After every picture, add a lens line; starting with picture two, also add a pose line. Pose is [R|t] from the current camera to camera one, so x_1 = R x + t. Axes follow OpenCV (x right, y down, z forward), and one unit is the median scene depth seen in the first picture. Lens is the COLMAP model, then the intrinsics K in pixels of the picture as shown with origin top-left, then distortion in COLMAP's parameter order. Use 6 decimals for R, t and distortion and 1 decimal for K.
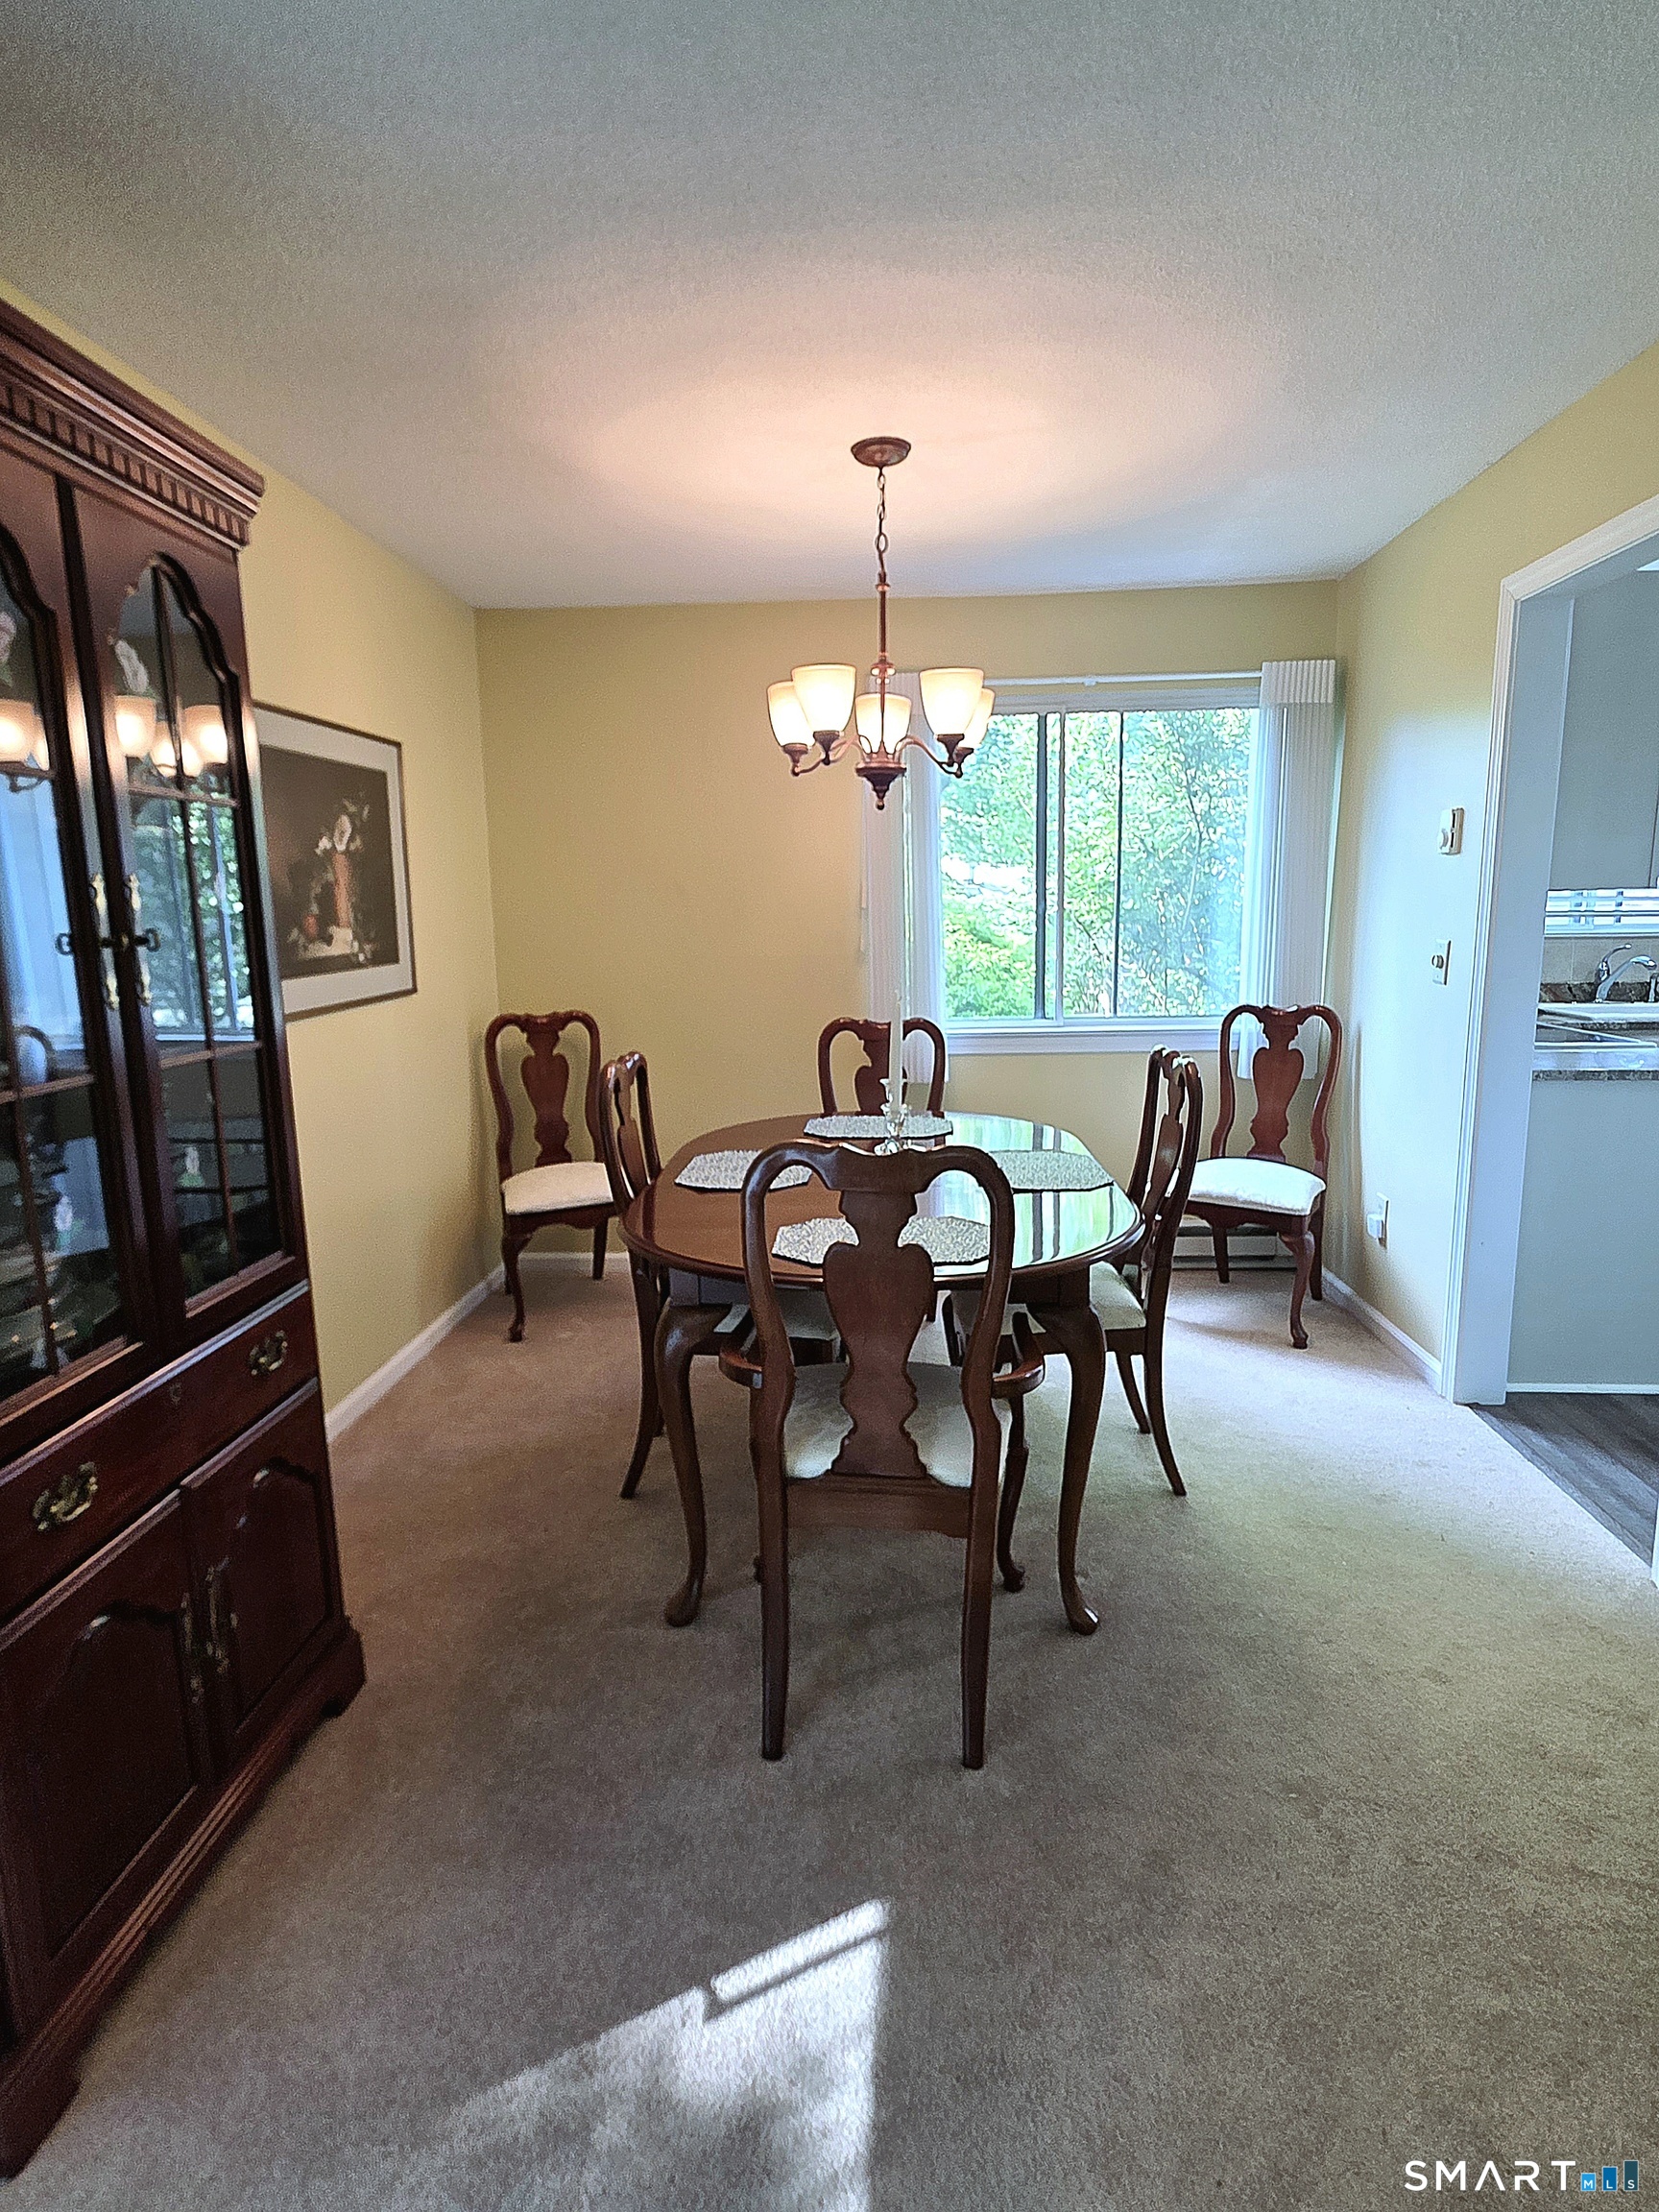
lens RADIAL K [[1173.4, 0, 829.5], [0, 1173.4, 1106.0], [0, 0, 1]] dist [-0.000423, -0.000772]
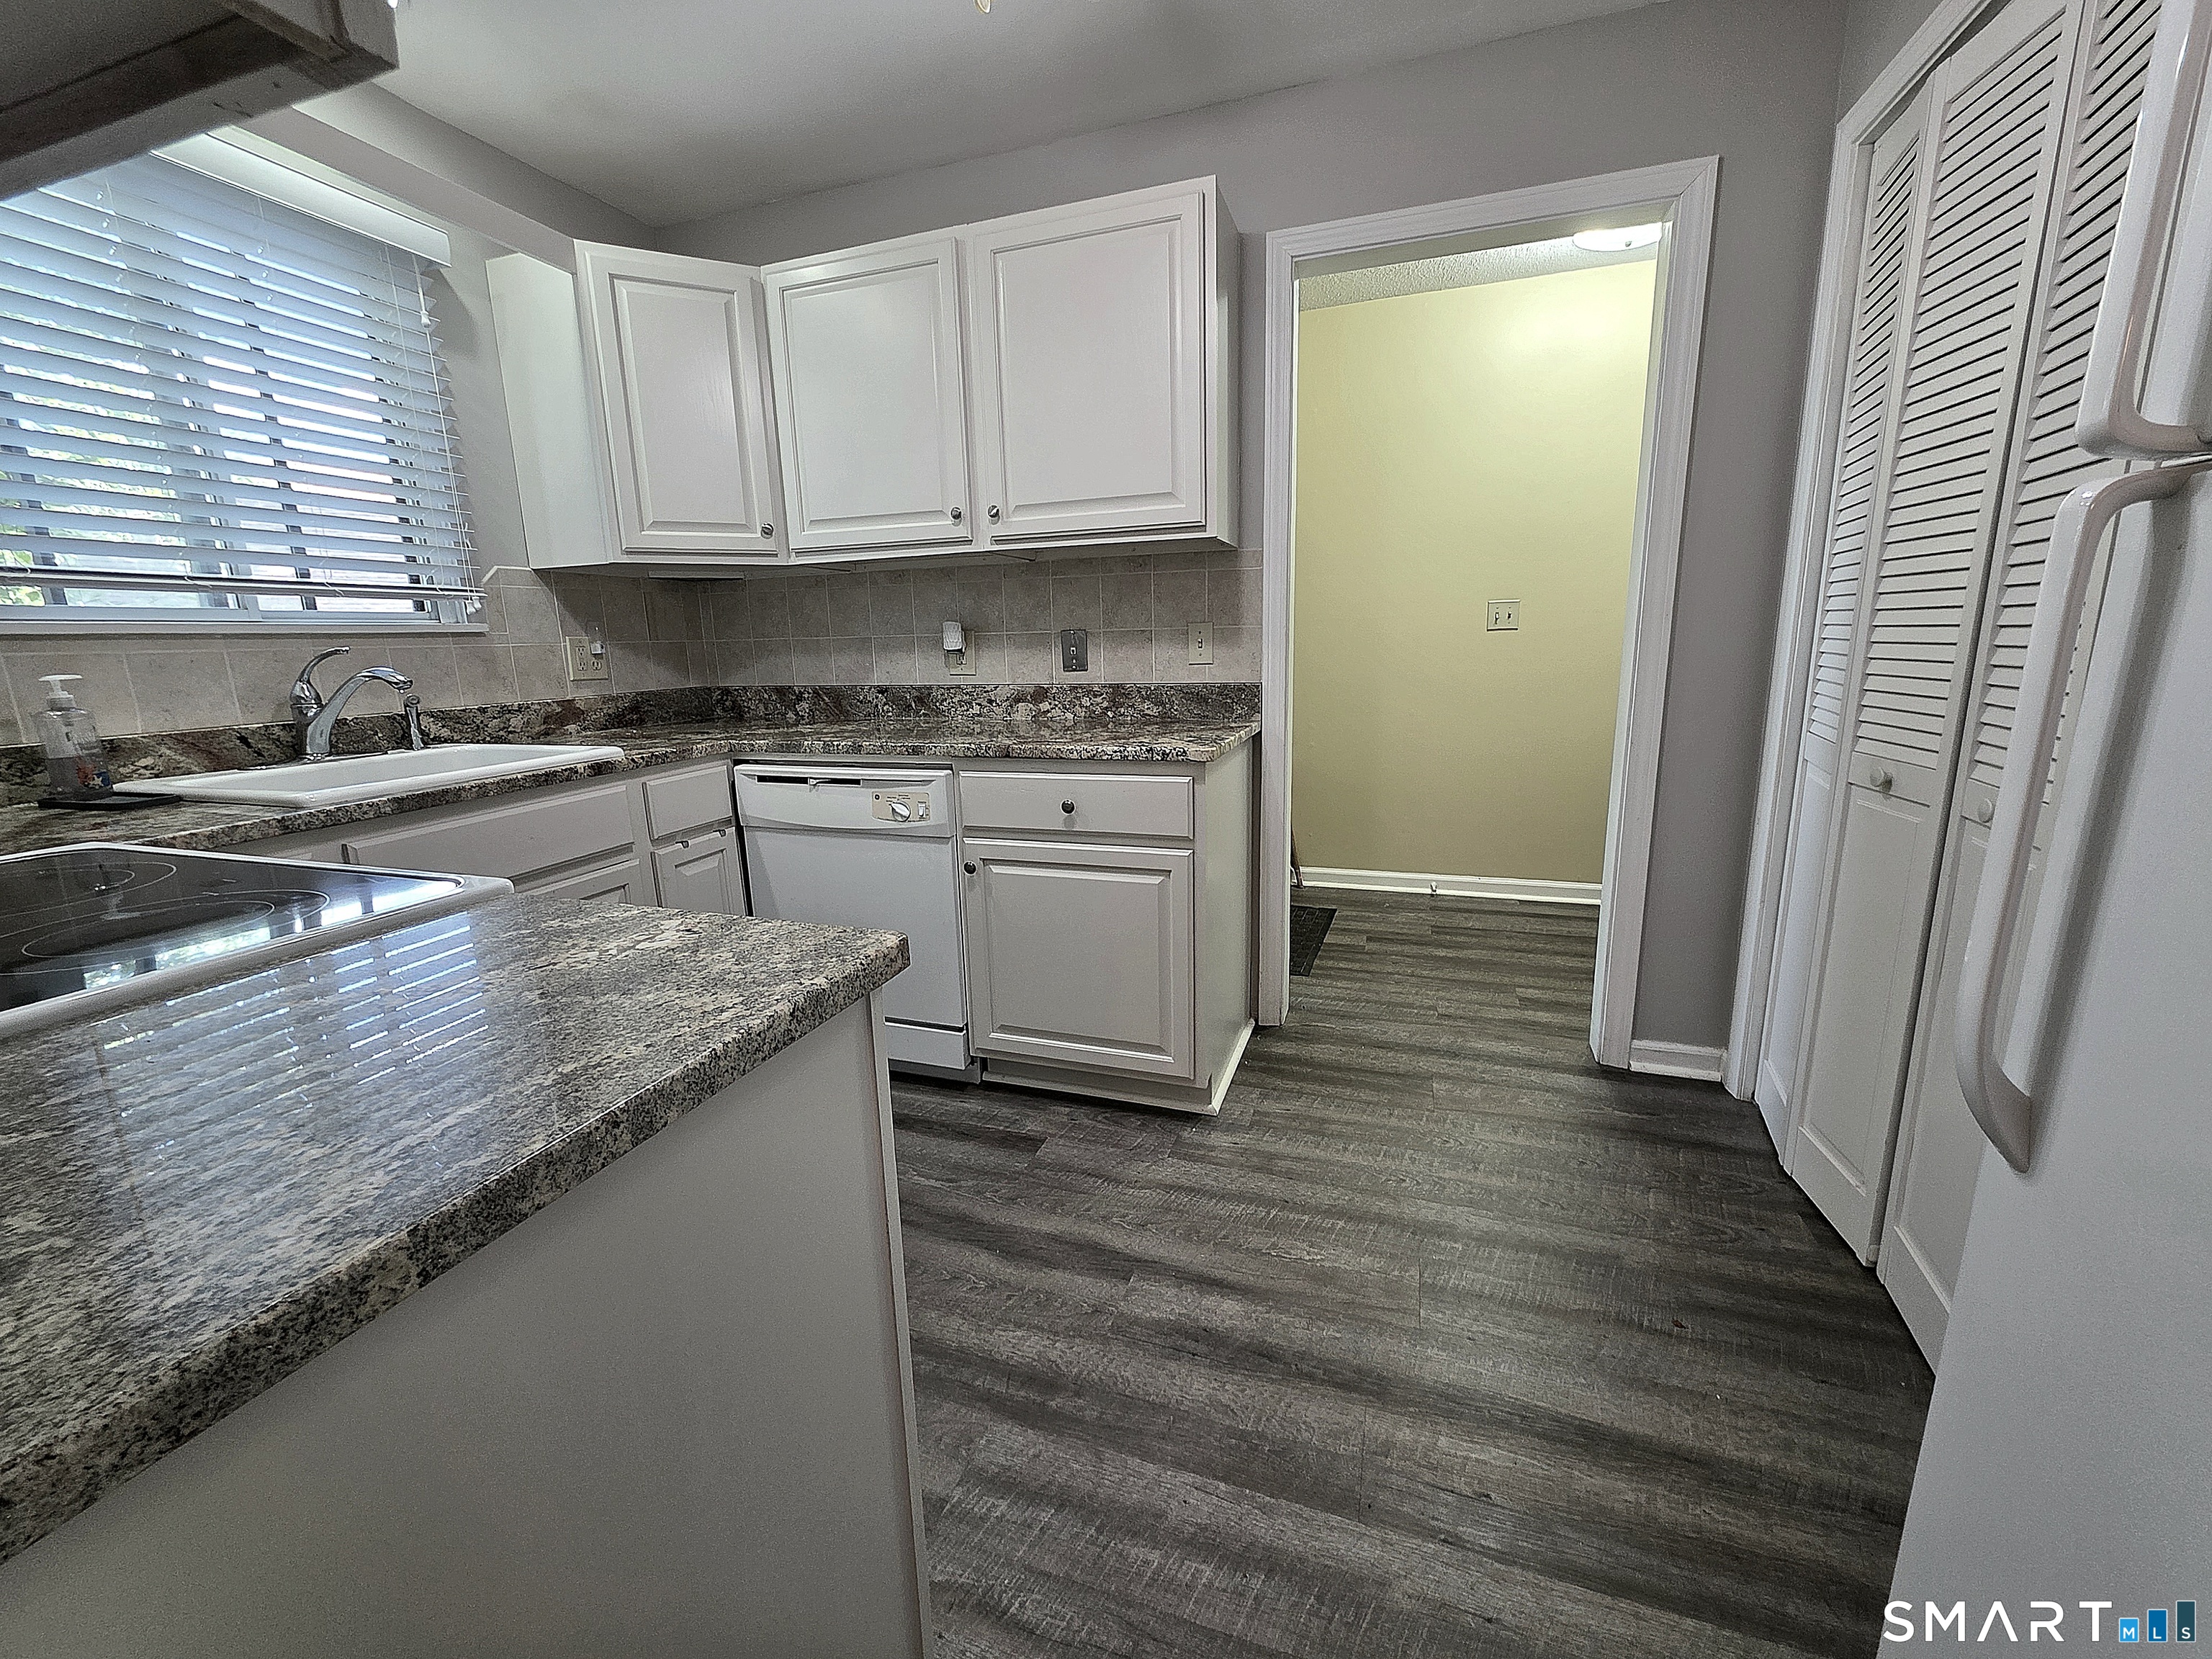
lens RADIAL K [[885.3, 0, 1103.4], [0, 885.3, 816.6], [0, 0, 1]] dist [0.000393, 0.001190]
pose [[0.271874, -0.184336, 0.944513, 0.611002], [0.177664, 0.974226, 0.138995, -0.092224], [-0.945791, 0.130017, 0.297616, 0.906845]]
